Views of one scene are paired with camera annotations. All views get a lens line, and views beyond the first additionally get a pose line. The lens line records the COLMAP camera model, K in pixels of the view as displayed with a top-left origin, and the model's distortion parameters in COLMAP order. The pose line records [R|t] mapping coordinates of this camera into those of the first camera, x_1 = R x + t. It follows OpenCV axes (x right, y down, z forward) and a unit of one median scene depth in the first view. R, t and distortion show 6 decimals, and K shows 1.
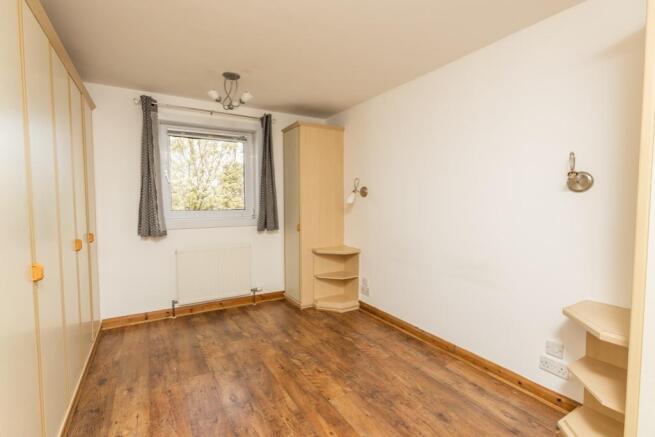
lens RADIAL K [[299.0, 0, 319.1], [0, 299.0, 217.4], [0, 0, 1]] dist [-0.001198, 0.000750]
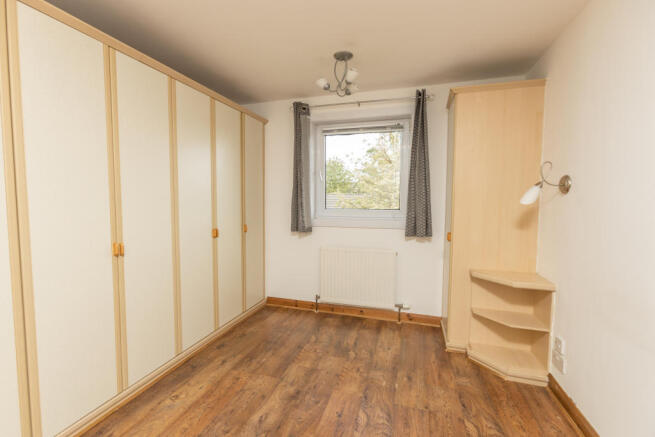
lens RADIAL K [[299.0, 0, 319.1], [0, 299.0, 217.4], [0, 0, 1]] dist [-0.001198, 0.000750]
pose [[0.671608, 0.052044, -0.739077, 0.279336], [-0.050265, 0.998432, 0.024631, -0.016990], [0.739200, 0.020607, 0.673171, 0.311927]]
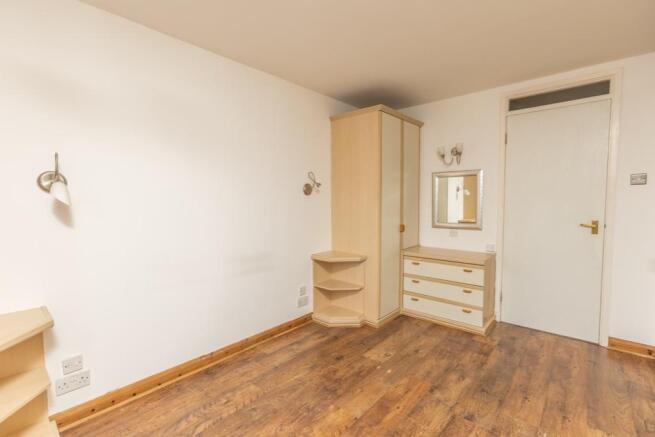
lens RADIAL K [[296.4, 0, 327.5], [0, 296.4, 218.5], [0, 0, 1]] dist [-0.002462, 0.000830]
pose [[-0.306152, -0.059414, 0.950127, -0.465237], [0.057359, 0.995086, 0.080708, -0.042830], [-0.950253, 0.079207, -0.301240, 0.804241]]
